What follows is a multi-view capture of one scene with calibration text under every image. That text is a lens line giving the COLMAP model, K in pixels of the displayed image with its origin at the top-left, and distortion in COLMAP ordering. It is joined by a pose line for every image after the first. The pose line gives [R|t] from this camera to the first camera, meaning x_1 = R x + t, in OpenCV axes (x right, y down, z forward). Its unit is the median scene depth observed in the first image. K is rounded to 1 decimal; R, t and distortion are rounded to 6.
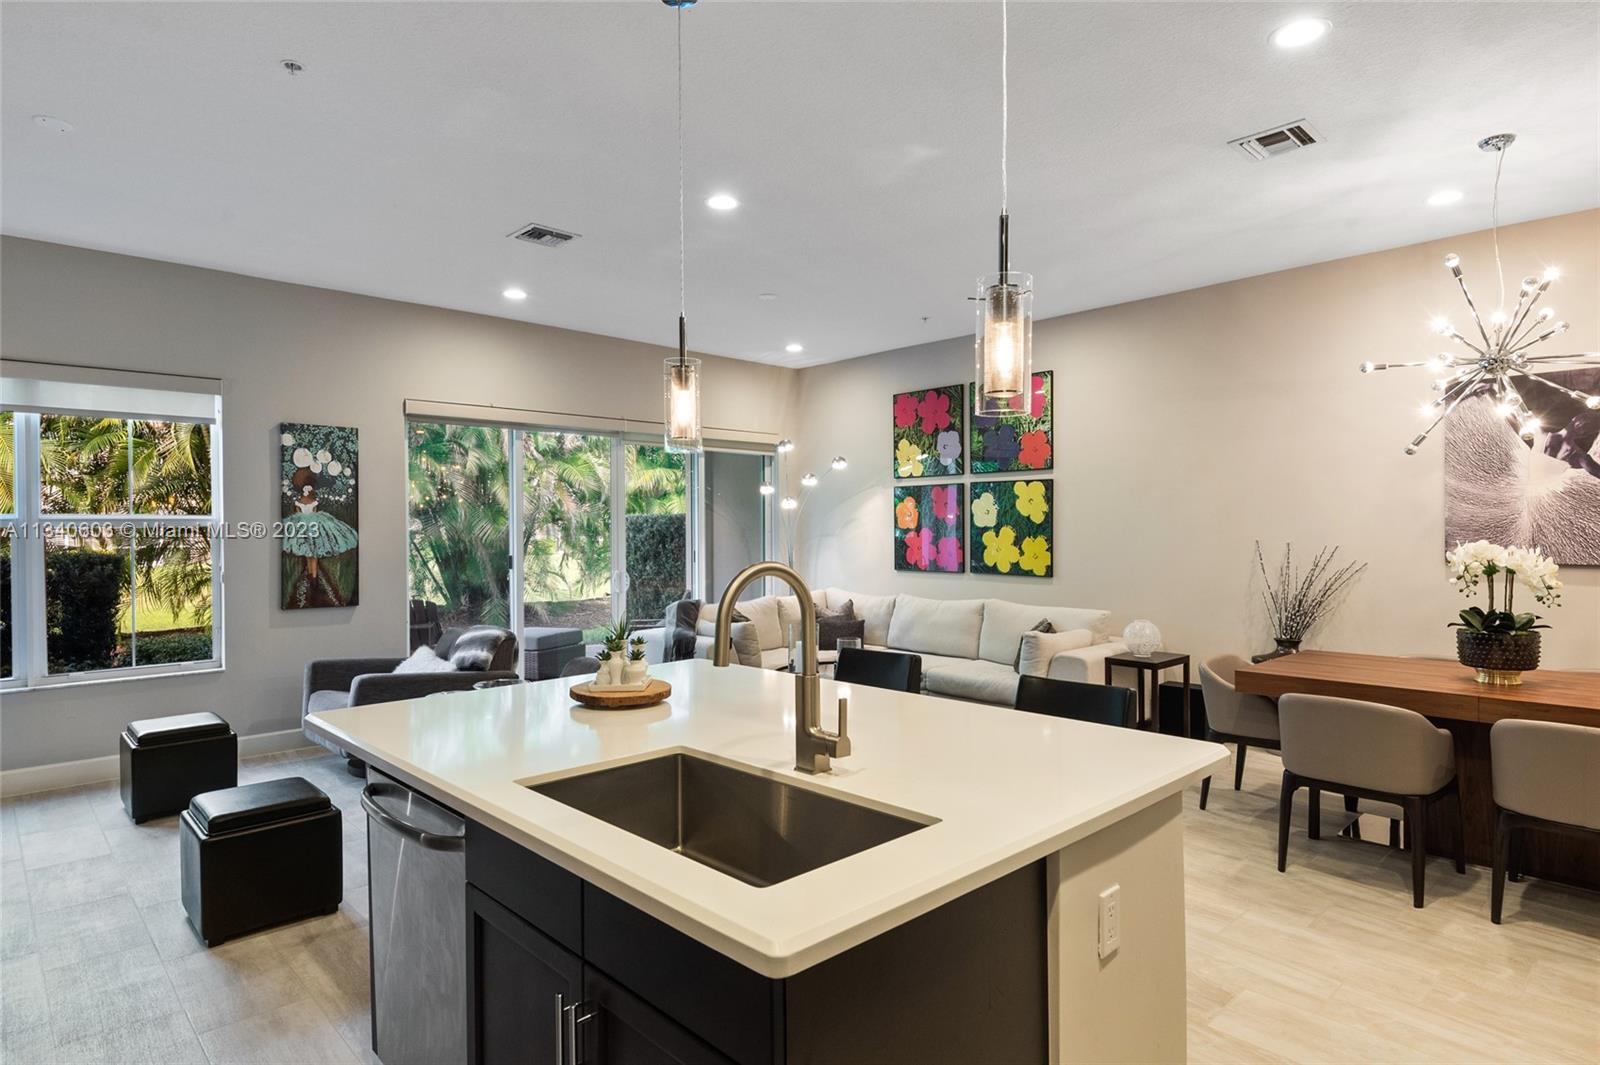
lens RADIAL K [[871.8, 0, 798.4], [0, 871.8, 534.5], [0, 0, 1]] dist [0.033679, -0.024025]
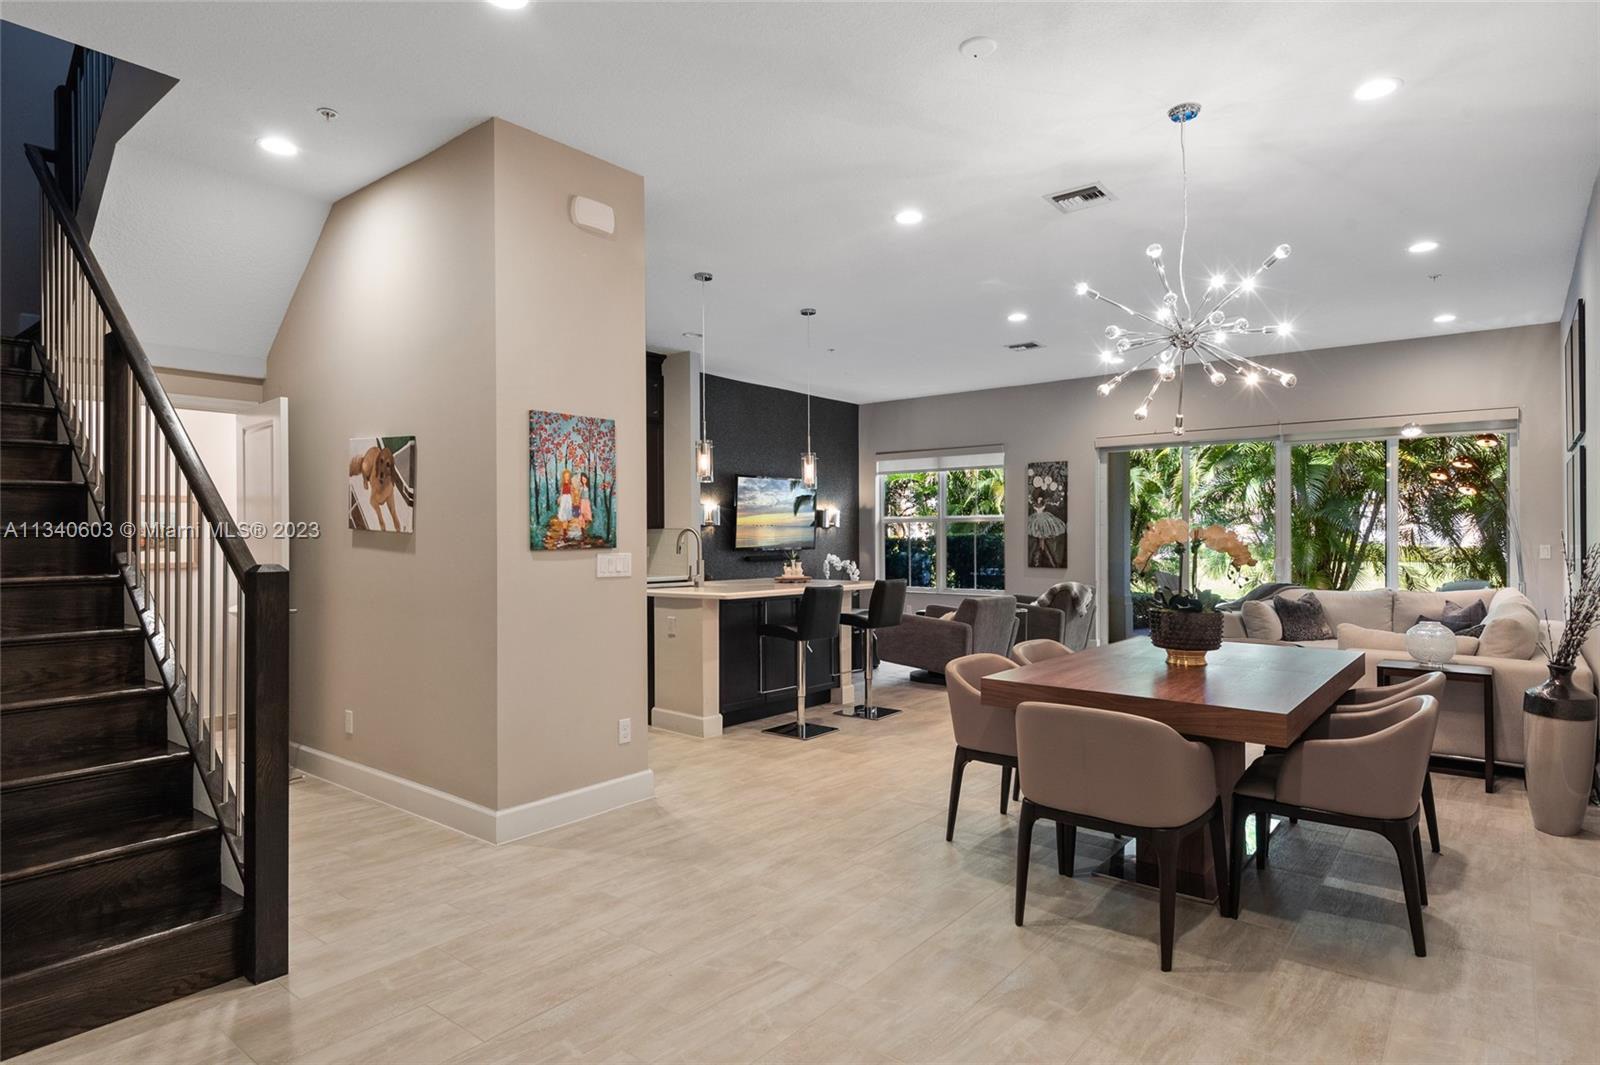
lens RADIAL K [[871.8, 0, 798.4], [0, 871.8, 530.0], [0, 0, 1]] dist [0.033679, -0.024025]
pose [[0.136749, -0.001549, -0.990605, 0.896295], [-0.005644, 0.999981, -0.002343, 0.013143], [0.990590, 0.005912, 0.136738, 0.232329]]
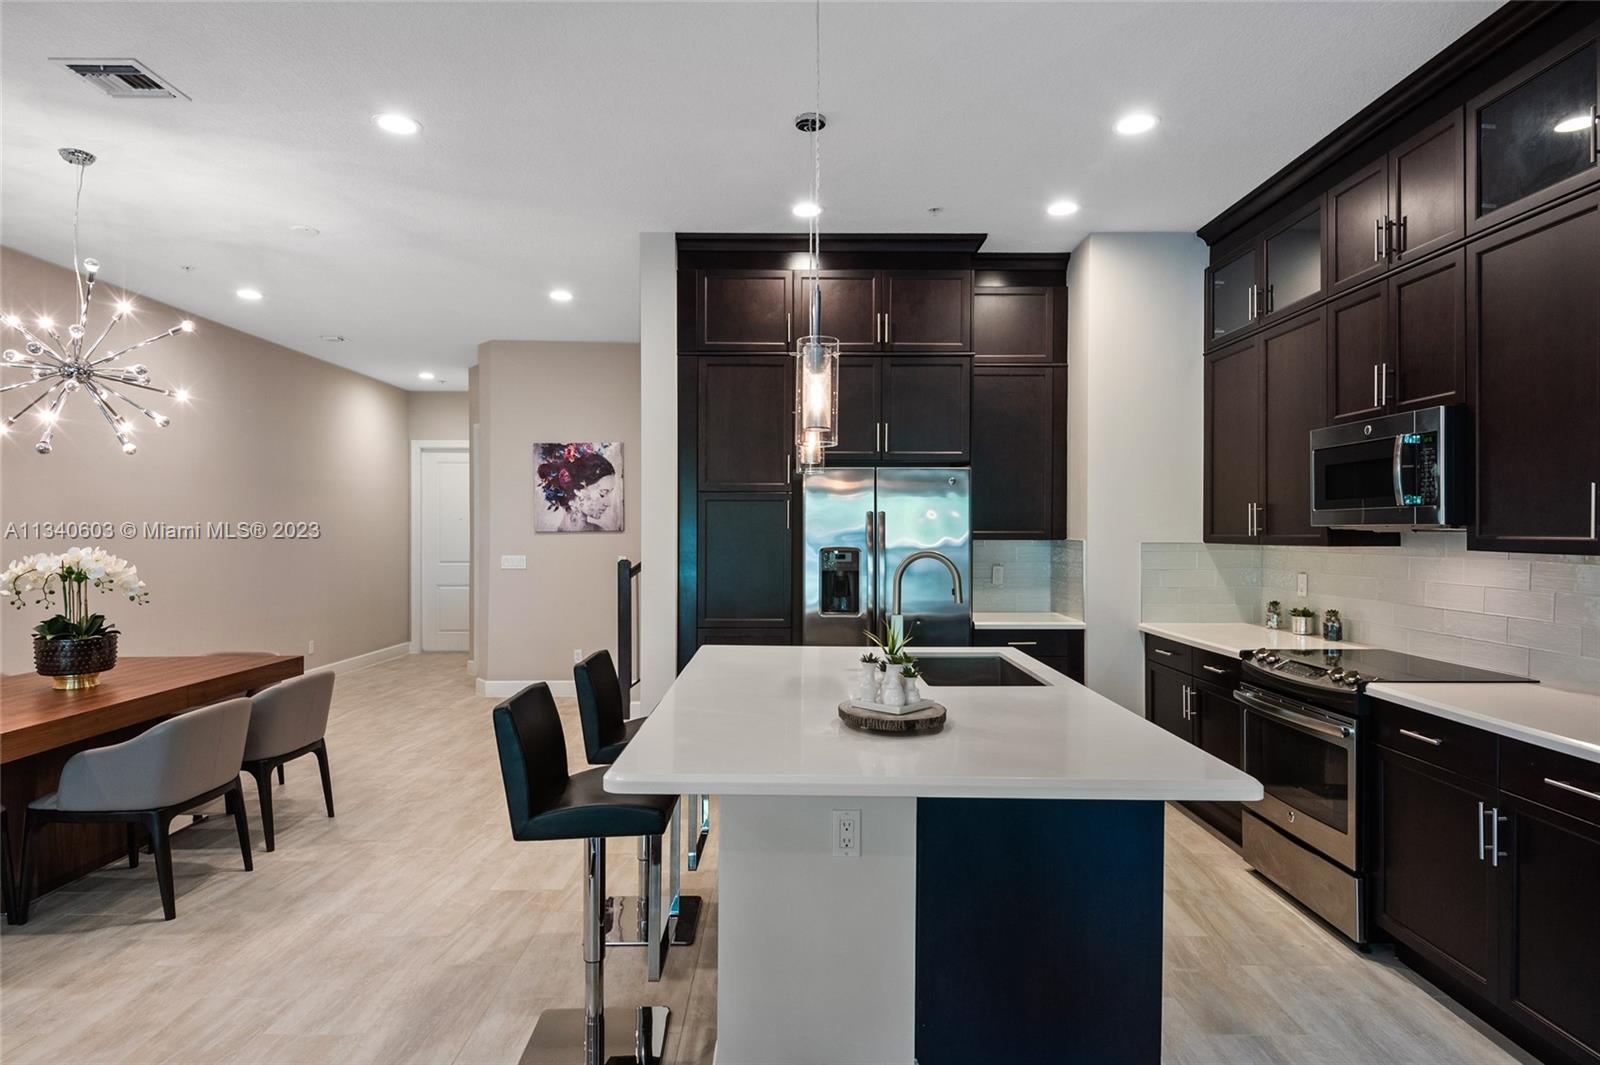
lens RADIAL K [[871.8, 0, 796.4], [0, 871.8, 530.7], [0, 0, 1]] dist [0.033679, -0.024025]
pose [[-0.730541, 0.005514, 0.682847, -0.267906], [0.009764, 0.999950, 0.002370, -0.003533], [-0.682799, 0.008399, -0.730558, 0.619786]]
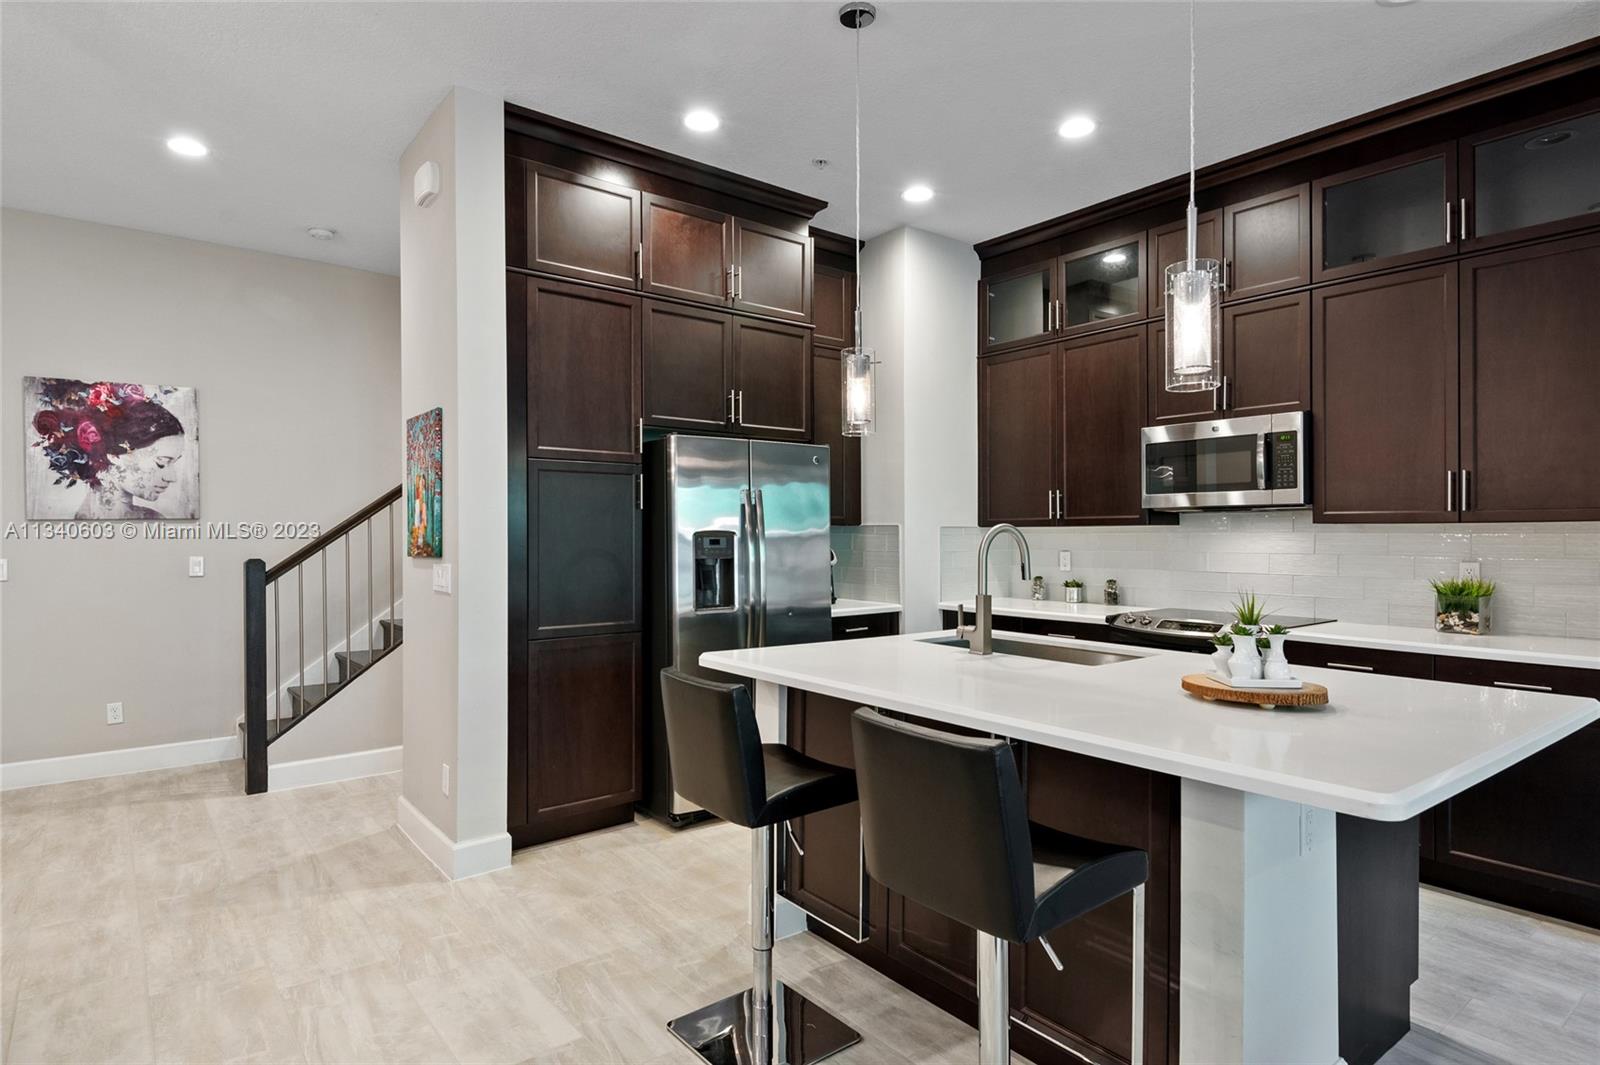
lens RADIAL K [[871.8, 0, 795.8], [0, 871.8, 531.6], [0, 0, 1]] dist [0.033679, -0.024025]
pose [[-0.996082, 0.009835, 0.087891, 0.054345], [0.010360, 0.999931, 0.005520, 0.008657], [-0.087831, 0.006409, -0.996115, 0.669300]]
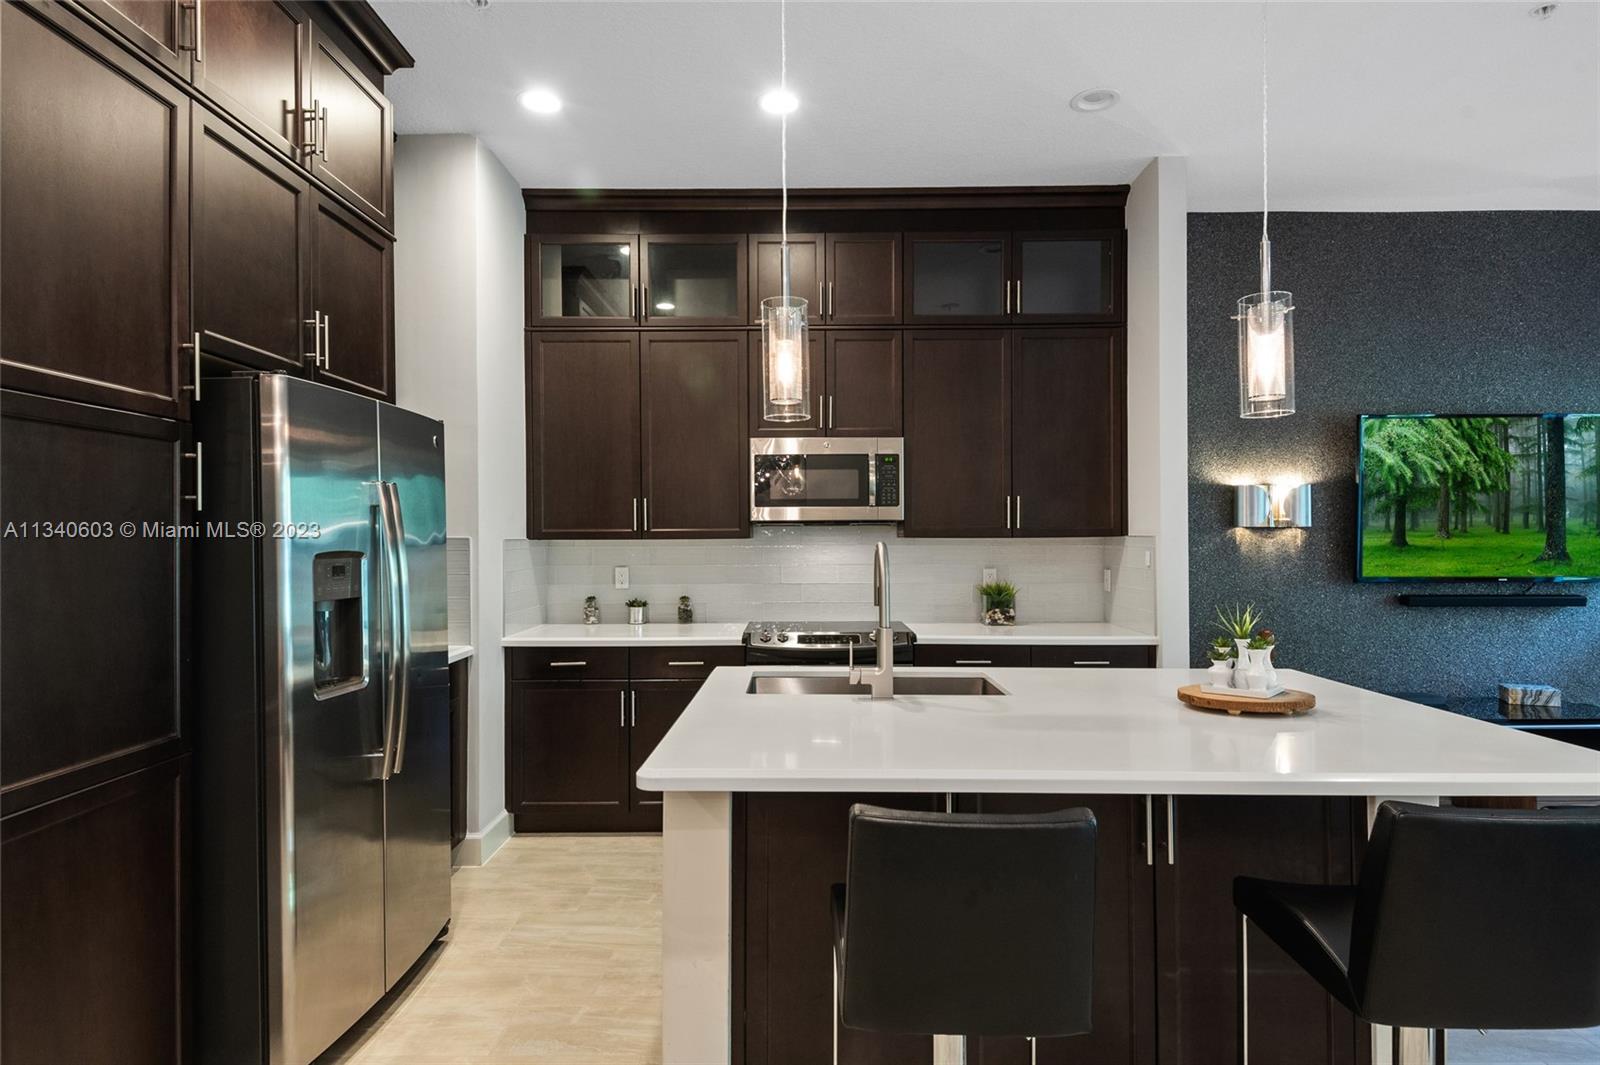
lens RADIAL K [[871.8, 0, 788.9], [0, 871.8, 537.8], [0, 0, 1]] dist [0.033679, -0.024025]
pose [[-0.696066, 0.010716, -0.717897, 0.272784], [0.003840, 0.999930, 0.011203, 0.002991], [0.717967, 0.005041, -0.696059, 0.462592]]
